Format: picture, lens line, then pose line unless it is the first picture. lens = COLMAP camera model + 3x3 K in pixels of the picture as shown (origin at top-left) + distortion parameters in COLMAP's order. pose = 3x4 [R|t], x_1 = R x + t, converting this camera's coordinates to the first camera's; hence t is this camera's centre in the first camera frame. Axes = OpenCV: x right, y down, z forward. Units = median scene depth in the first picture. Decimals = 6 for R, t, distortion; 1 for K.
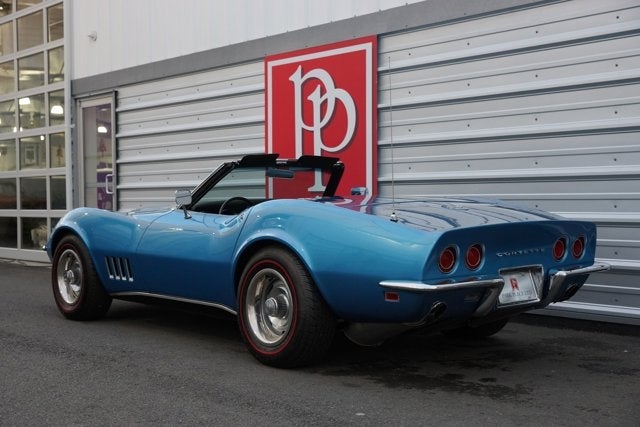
lens RADIAL K [[900.0, 0, 344.4], [0, 900.0, 212.8], [0, 0, 1]] dist [0.007223, 0.062220]
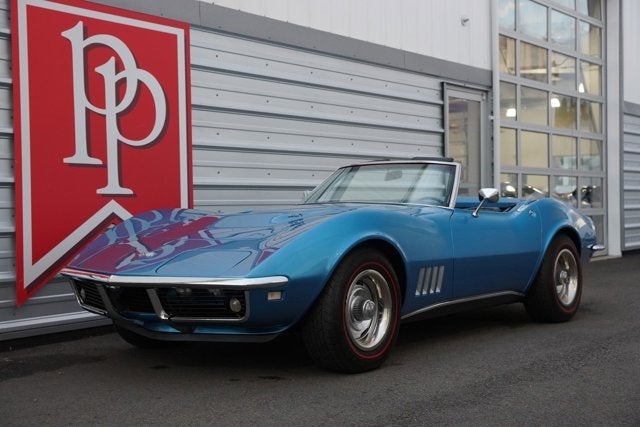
lens RADIAL K [[900.0, 0, 344.4], [0, 900.0, 212.8], [0, 0, 1]] dist [0.007223, 0.062220]
pose [[-0.205482, -0.001337, 0.978660, -0.831436], [0.028548, 0.999565, 0.007359, -0.008180], [-0.978244, 0.029451, -0.205355, 0.973020]]
